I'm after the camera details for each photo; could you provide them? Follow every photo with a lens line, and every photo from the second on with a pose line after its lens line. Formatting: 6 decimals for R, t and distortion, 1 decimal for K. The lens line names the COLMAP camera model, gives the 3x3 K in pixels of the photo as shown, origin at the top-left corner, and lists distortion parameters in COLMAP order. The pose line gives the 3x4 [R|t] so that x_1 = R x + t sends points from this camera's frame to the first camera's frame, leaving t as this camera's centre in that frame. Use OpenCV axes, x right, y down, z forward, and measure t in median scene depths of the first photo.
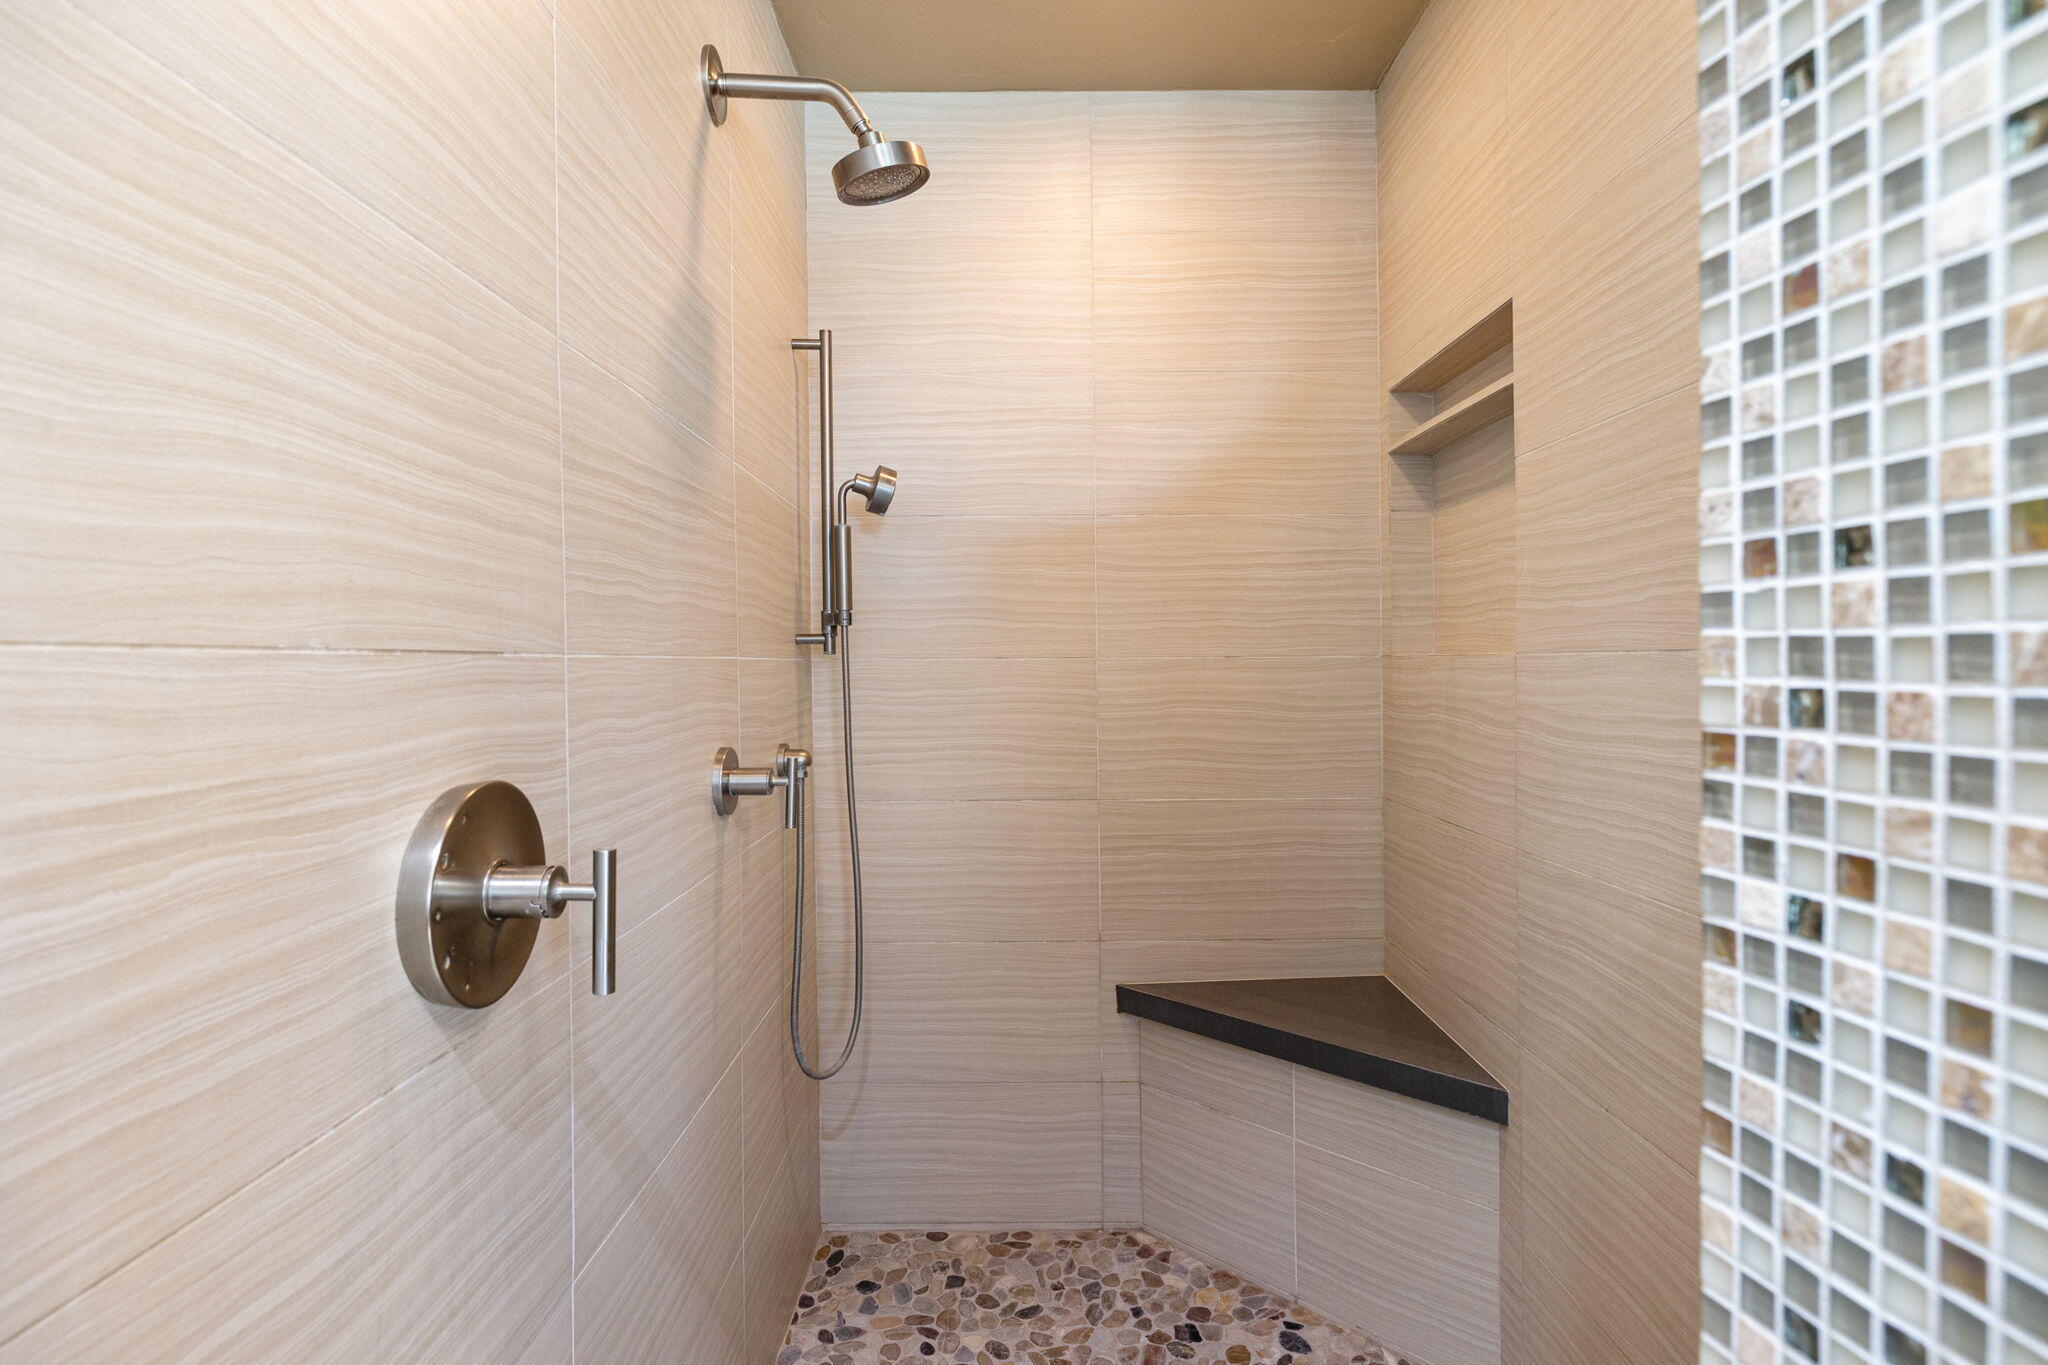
lens RADIAL K [[958.9, 0, 1024.0], [0, 958.9, 682.5], [0, 0, 1]] dist [-0.003045, -0.000190]
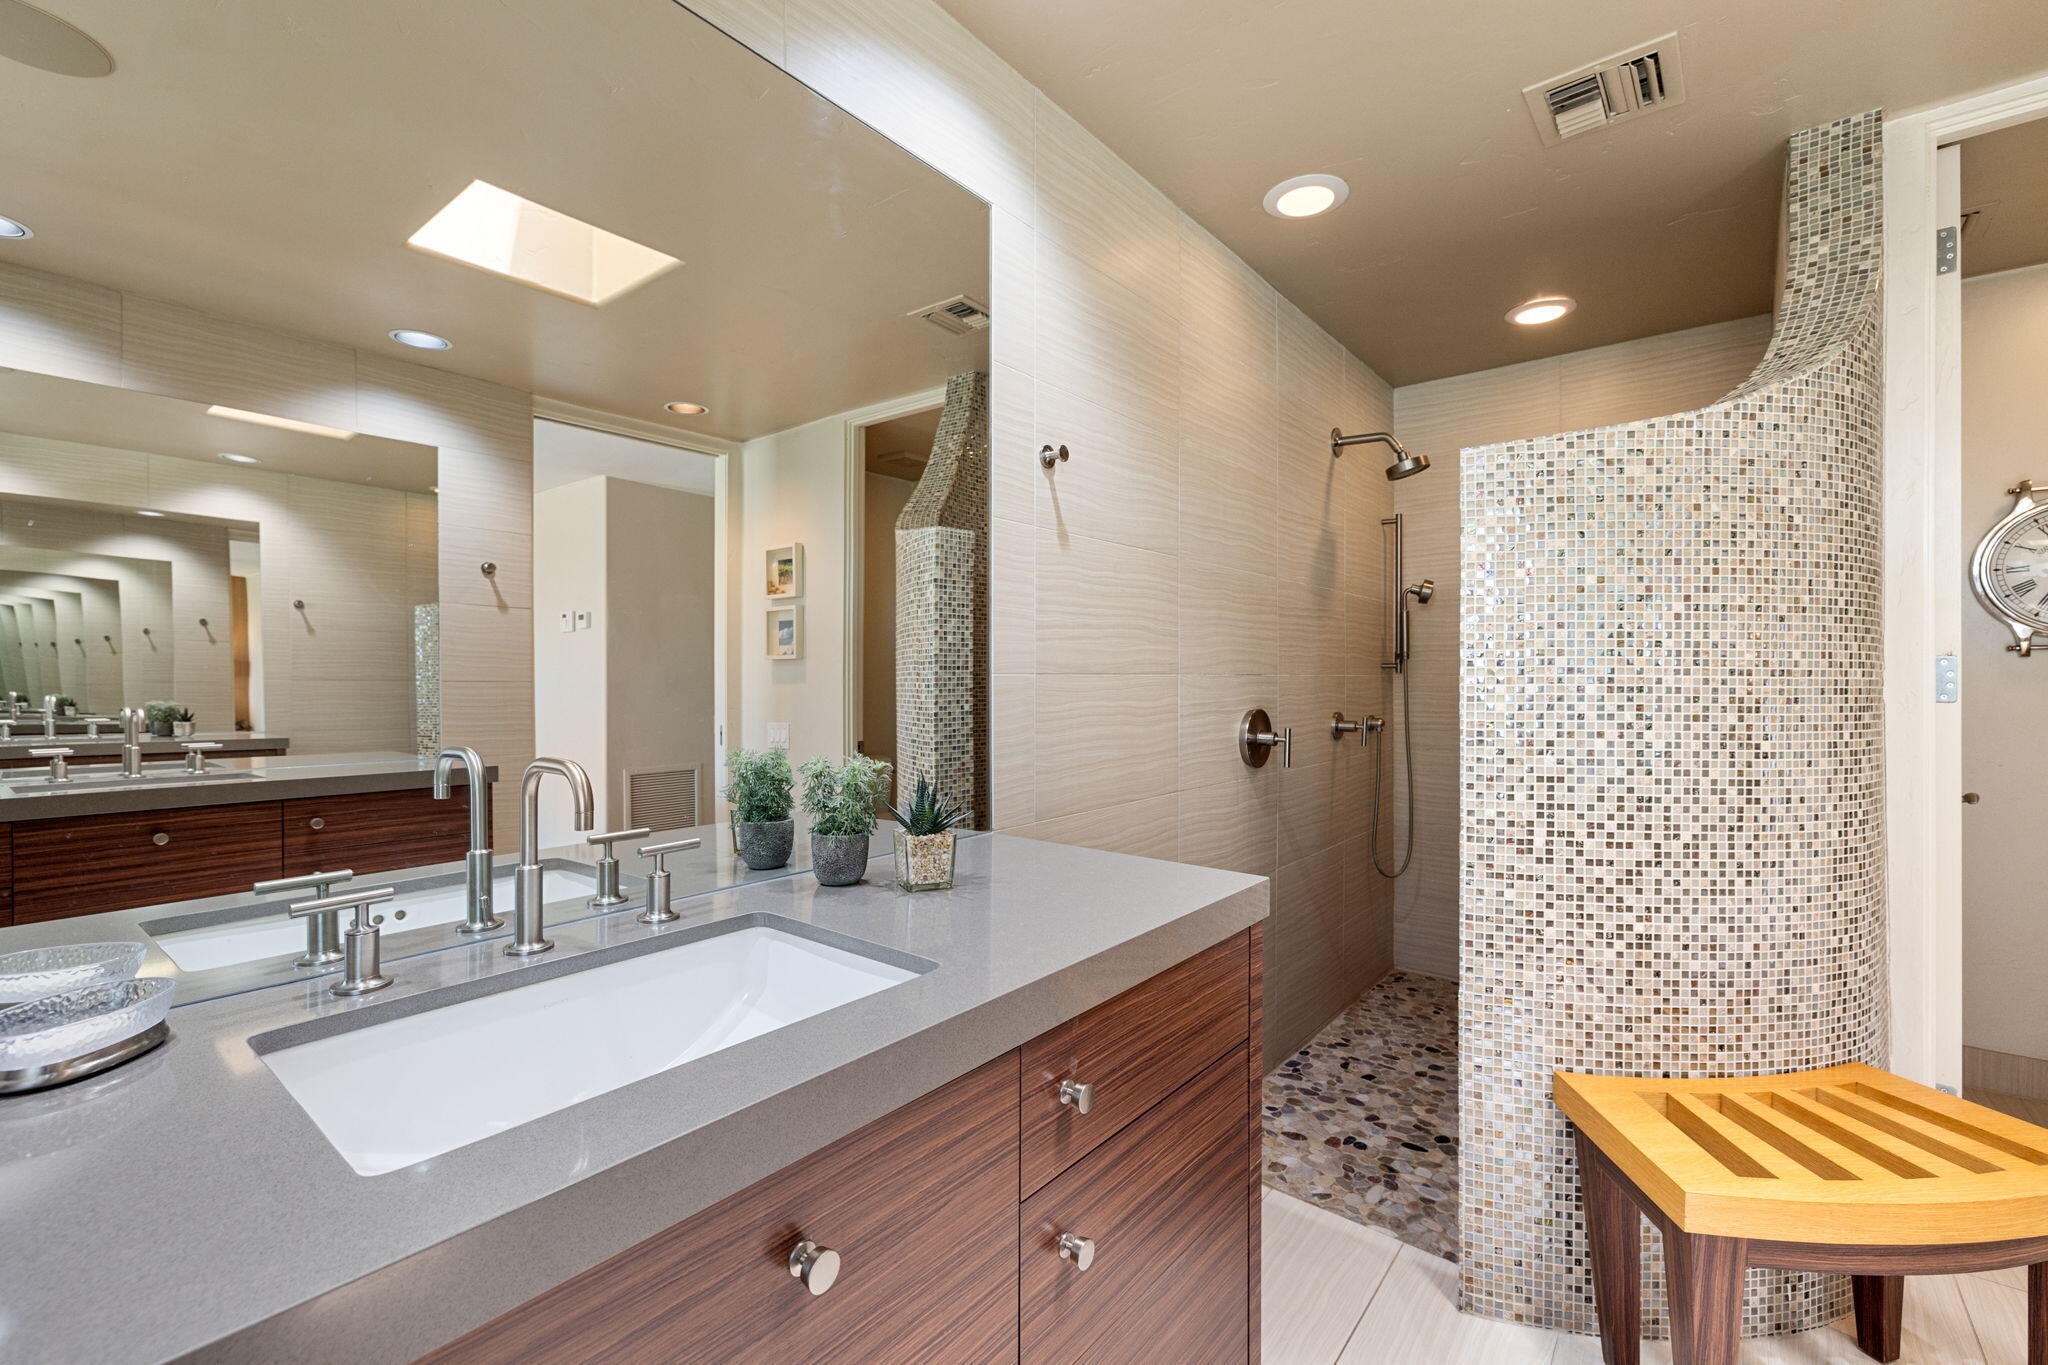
lens RADIAL K [[876.9, 0, 1027.3], [0, 876.9, 669.8], [0, 0, 1]] dist [-0.001604, 0.000183]
pose [[0.755454, 0.003439, -0.655192, 0.457468], [-0.020513, 0.999620, -0.018405, 0.013858], [0.654880, 0.027344, 0.755238, -0.997820]]
